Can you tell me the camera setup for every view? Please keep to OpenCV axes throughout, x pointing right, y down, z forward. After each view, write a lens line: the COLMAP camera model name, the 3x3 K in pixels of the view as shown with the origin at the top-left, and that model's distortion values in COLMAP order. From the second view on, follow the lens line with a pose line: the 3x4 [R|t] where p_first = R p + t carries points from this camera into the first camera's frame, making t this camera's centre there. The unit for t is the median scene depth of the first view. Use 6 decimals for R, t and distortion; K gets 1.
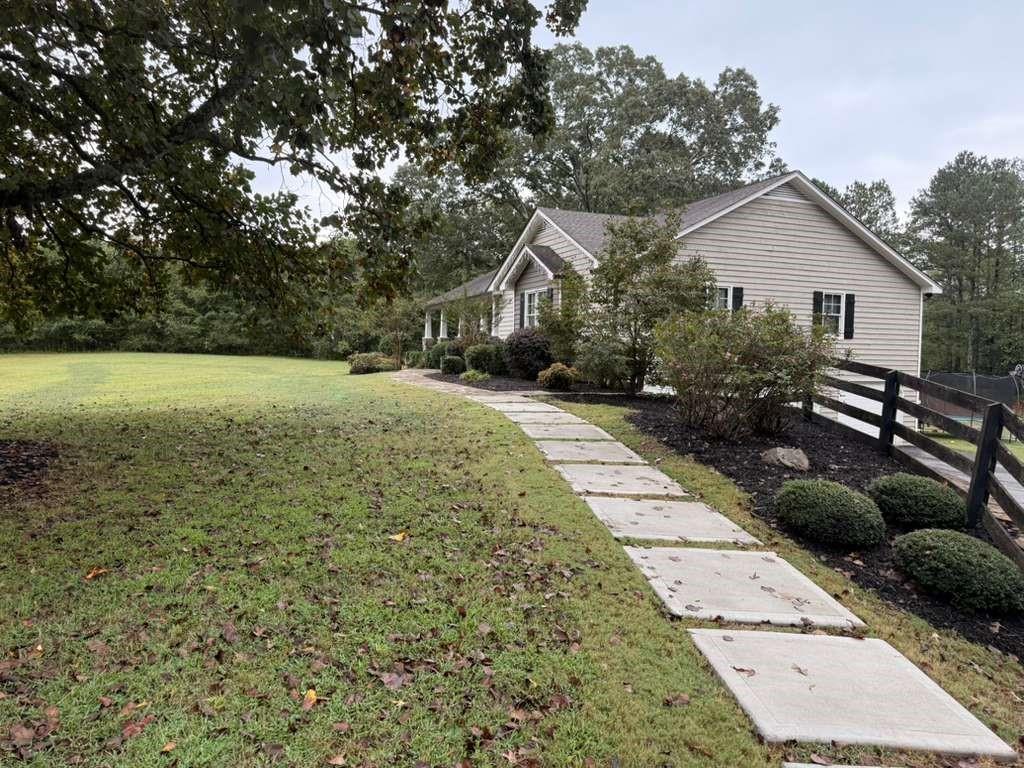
lens RADIAL K [[723.9, 0, 508.0], [0, 723.9, 389.3], [0, 0, 1]] dist [0.045504, -0.050955]
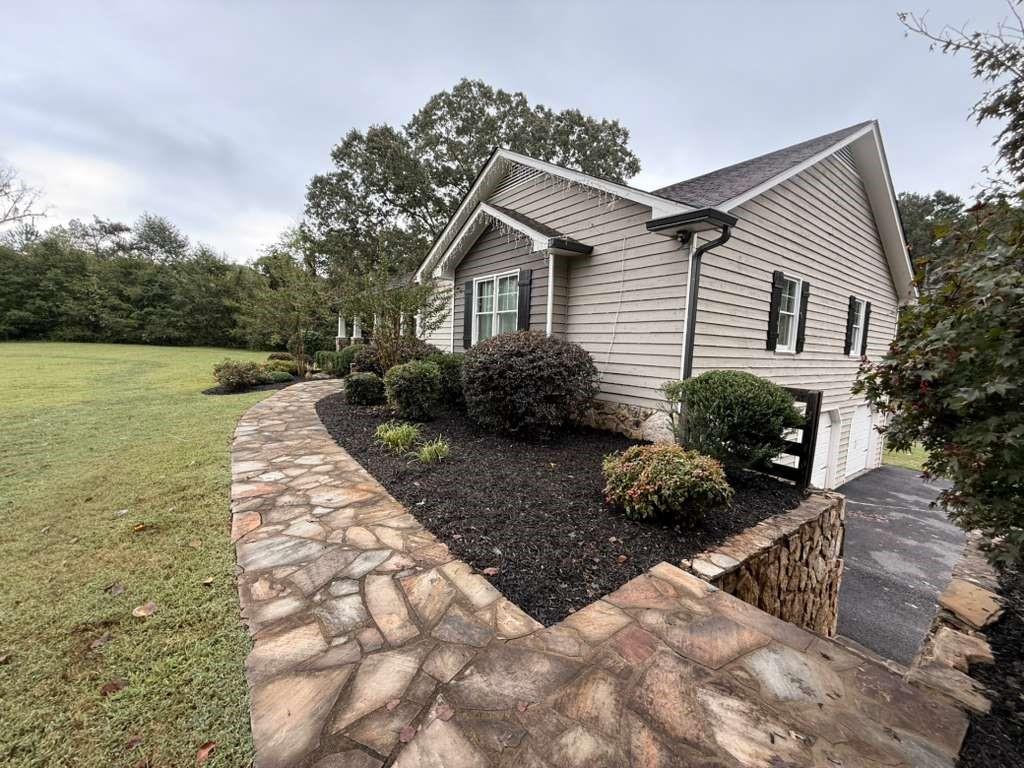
lens RADIAL K [[408.5, 0, 514.5], [0, 408.5, 384.6], [0, 0, 1]] dist [-0.000337, 0.000715]
pose [[0.967221, -0.010869, 0.253705, -0.059022], [-0.002309, 0.998666, 0.051590, -0.082923], [-0.253927, -0.050485, 0.965905, 0.928101]]
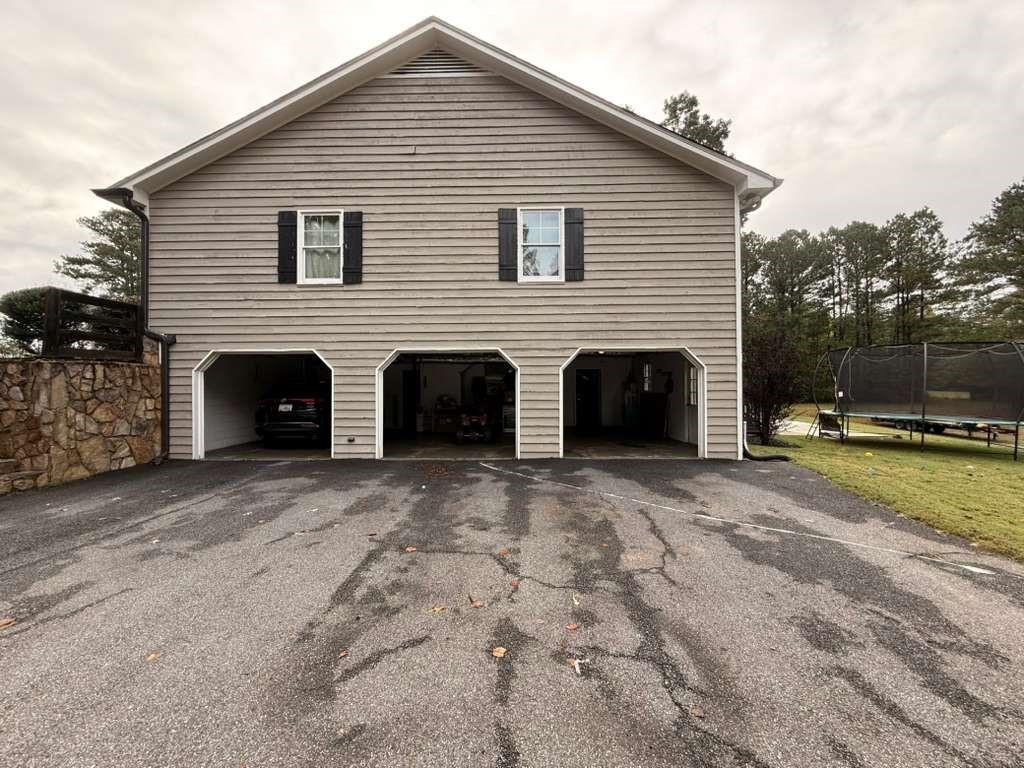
lens RADIAL K [[408.5, 0, 512.0], [0, 408.5, 380.4], [0, 0, 1]] dist [-0.000337, 0.000715]
pose [[0.920496, -0.030723, -0.389541, 0.805134], [0.004163, 0.997619, -0.068844, 0.054957], [0.390729, 0.061749, 0.918432, 0.982711]]
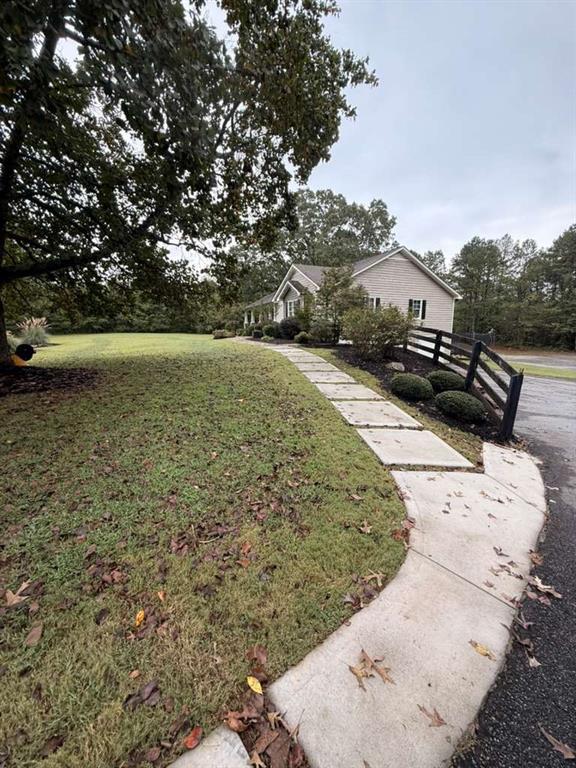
lens RADIAL K [[306.4, 0, 288.6], [0, 306.4, 383.6], [0, 0, 1]] dist [-0.000337, 0.000715]
pose [[0.999387, -0.027075, 0.022208, -0.004236], [0.024126, 0.992026, 0.123706, 0.008435], [-0.025380, -0.123095, 0.992070, -0.019015]]
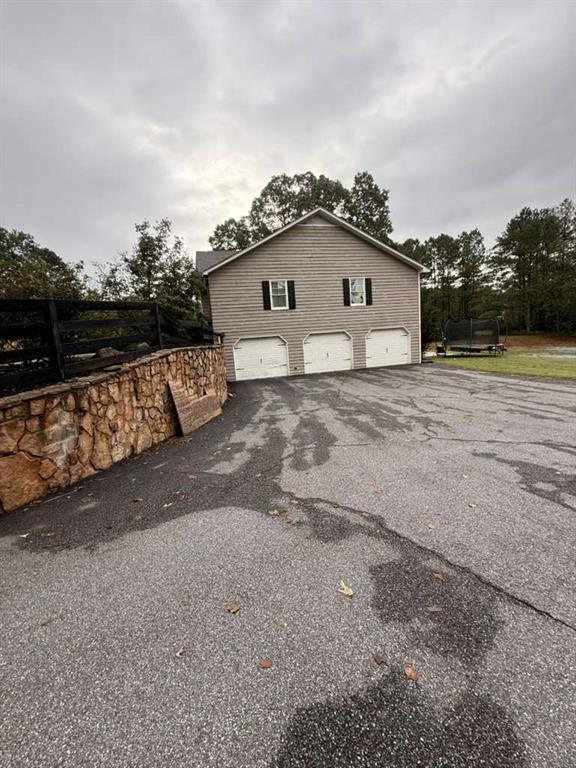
lens RADIAL K [[306.4, 0, 290.4], [0, 306.4, 382.3], [0, 0, 1]] dist [-0.000337, 0.000715]
pose [[0.985052, -0.071524, -0.156707, 0.560008], [0.085530, 0.992744, 0.084527, 0.051855], [0.149524, -0.096666, 0.984021, 0.348662]]
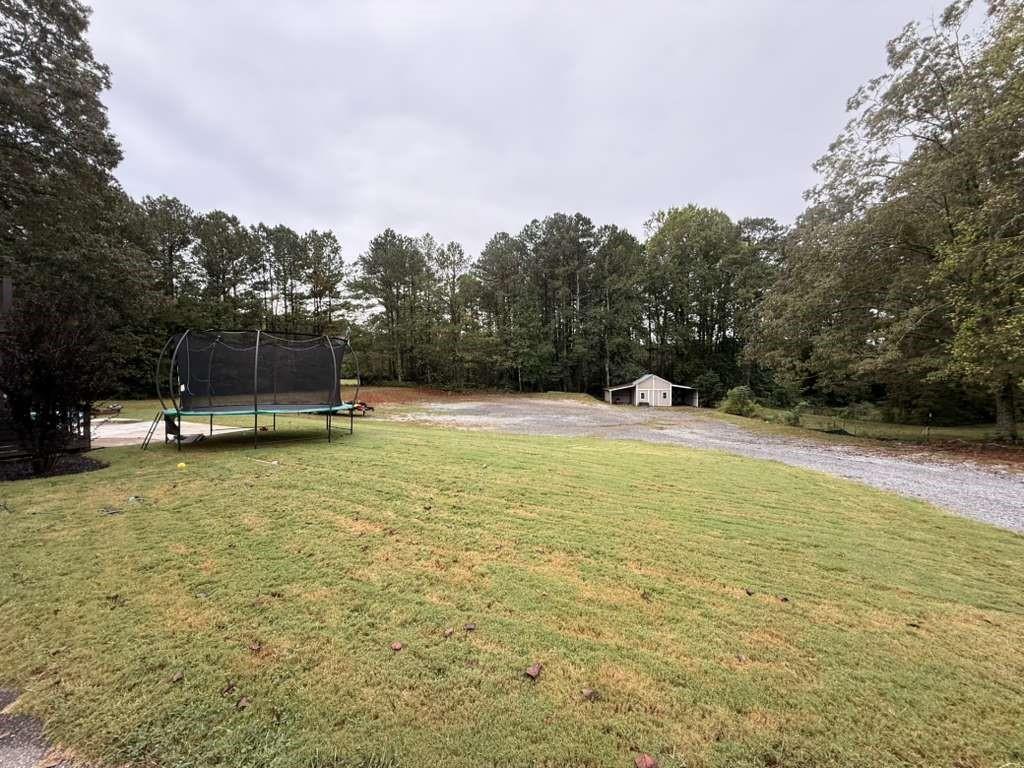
lens RADIAL K [[408.5, 0, 507.8], [0, 408.5, 382.7], [0, 0, 1]] dist [-0.000337, 0.000715]
pose [[0.719438, -0.050695, 0.692704, 0.983469], [0.065870, 0.997818, 0.004612, 0.055159], [-0.691426, 0.042310, 0.721207, 1.119276]]
